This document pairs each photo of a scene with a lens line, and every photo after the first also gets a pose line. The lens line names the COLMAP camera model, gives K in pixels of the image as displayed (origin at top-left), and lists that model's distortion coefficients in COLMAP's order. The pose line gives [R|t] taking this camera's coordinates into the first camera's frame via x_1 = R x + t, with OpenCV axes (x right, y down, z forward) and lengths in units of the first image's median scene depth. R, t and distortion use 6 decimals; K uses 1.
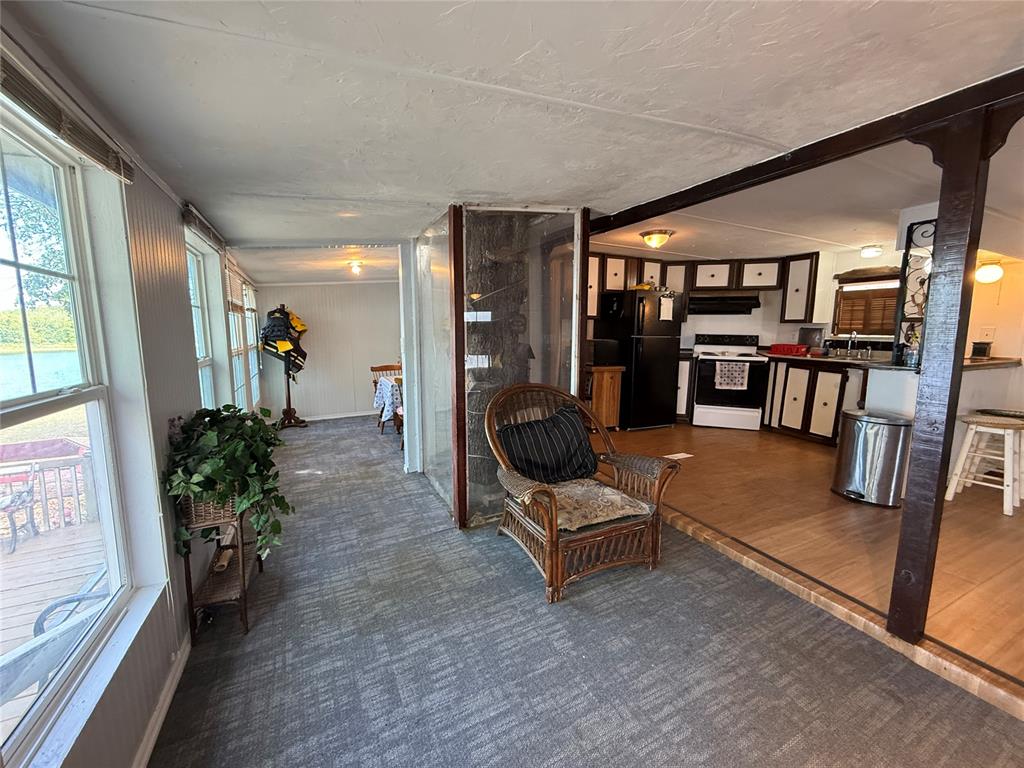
lens RADIAL K [[409.8, 0, 509.2], [0, 409.8, 385.5], [0, 0, 1]] dist [0.000854, -0.000399]
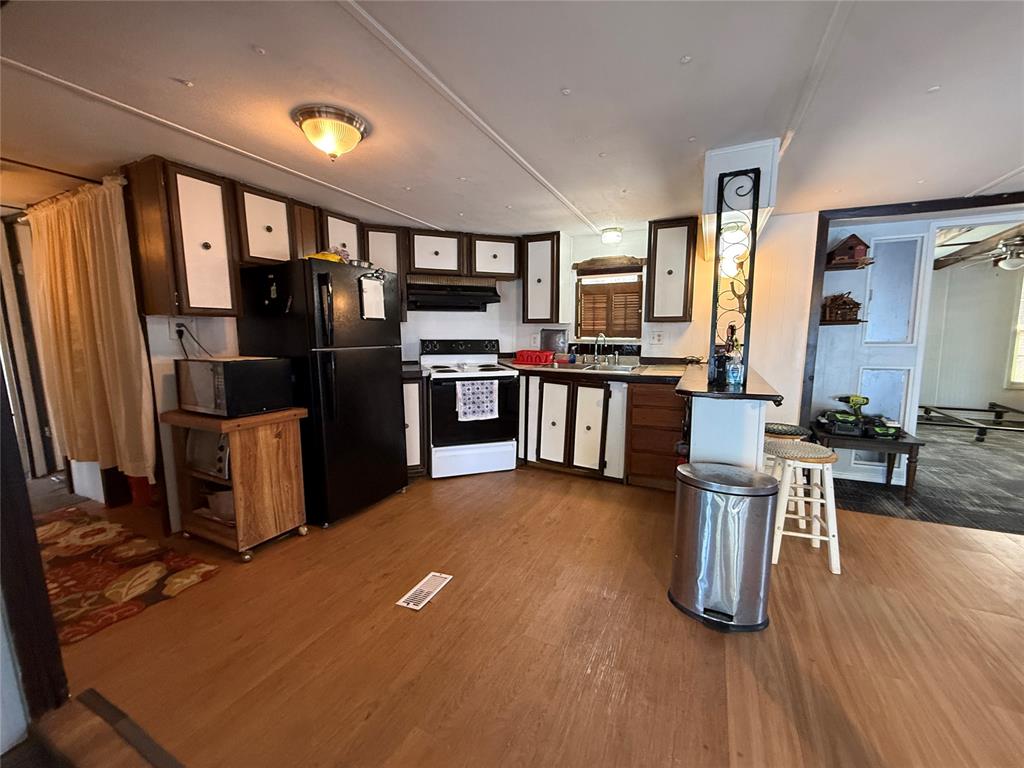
lens RADIAL K [[409.8, 0, 509.2], [0, 409.8, 385.5], [0, 0, 1]] dist [0.000854, -0.000399]
pose [[0.785111, -0.094958, 0.612033, 0.172592], [0.093438, 0.995027, 0.034518, -0.069409], [-0.612267, 0.030087, 0.790079, 0.440039]]
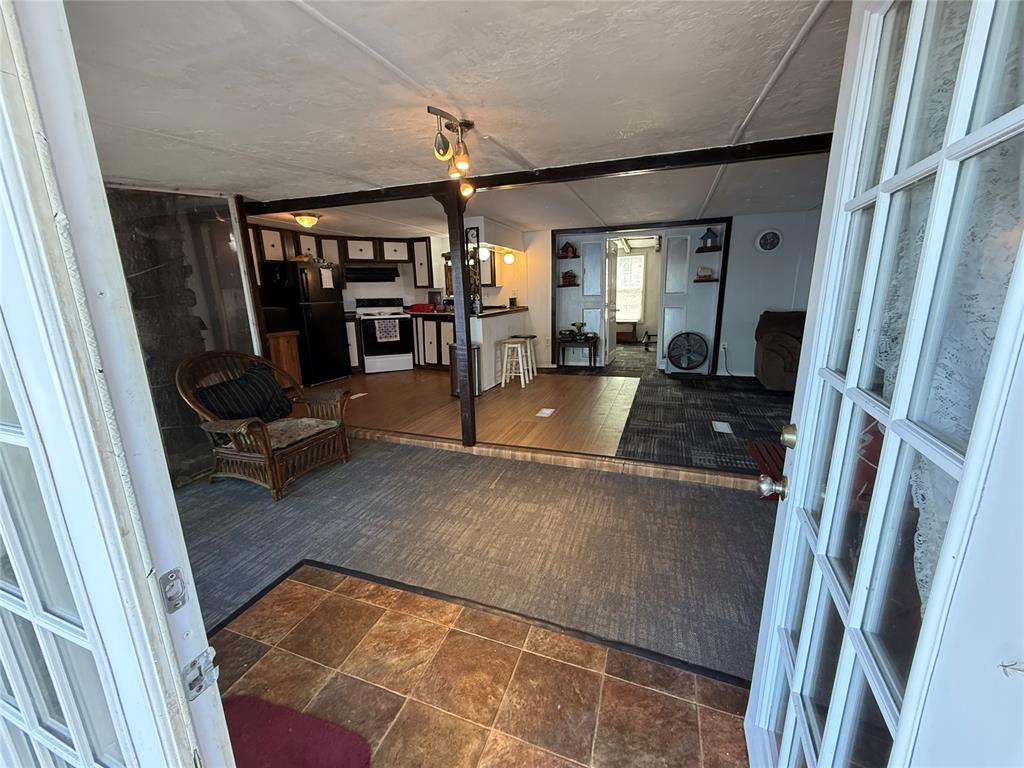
lens RADIAL K [[409.8, 0, 509.2], [0, 409.8, 385.5], [0, 0, 1]] dist [0.000854, -0.000399]
pose [[0.725743, -0.178781, 0.664330, -0.072646], [0.120209, 0.983743, 0.133418, 0.021181], [-0.677382, -0.016969, 0.735436, -0.223927]]
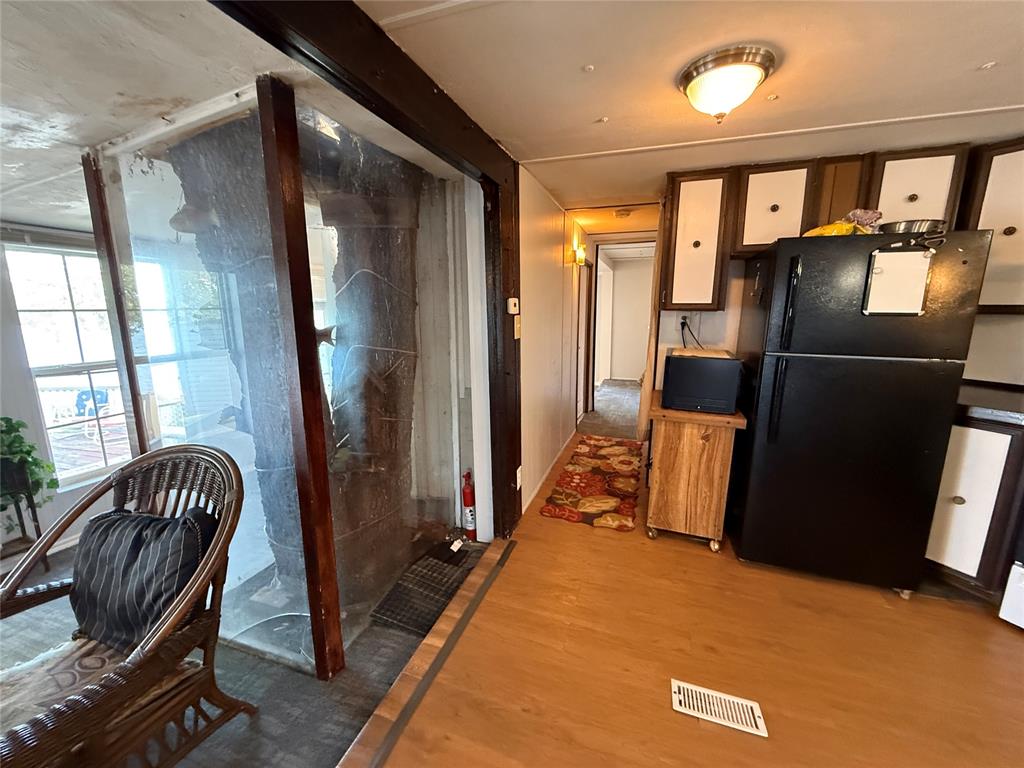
lens RADIAL K [[409.8, 0, 509.2], [0, 409.8, 385.5], [0, 0, 1]] dist [0.000854, -0.000399]
pose [[0.702270, 0.128240, -0.700265, 0.412374], [-0.090571, 0.991743, 0.090789, -0.100282], [0.706126, -0.000334, 0.708086, 0.510140]]
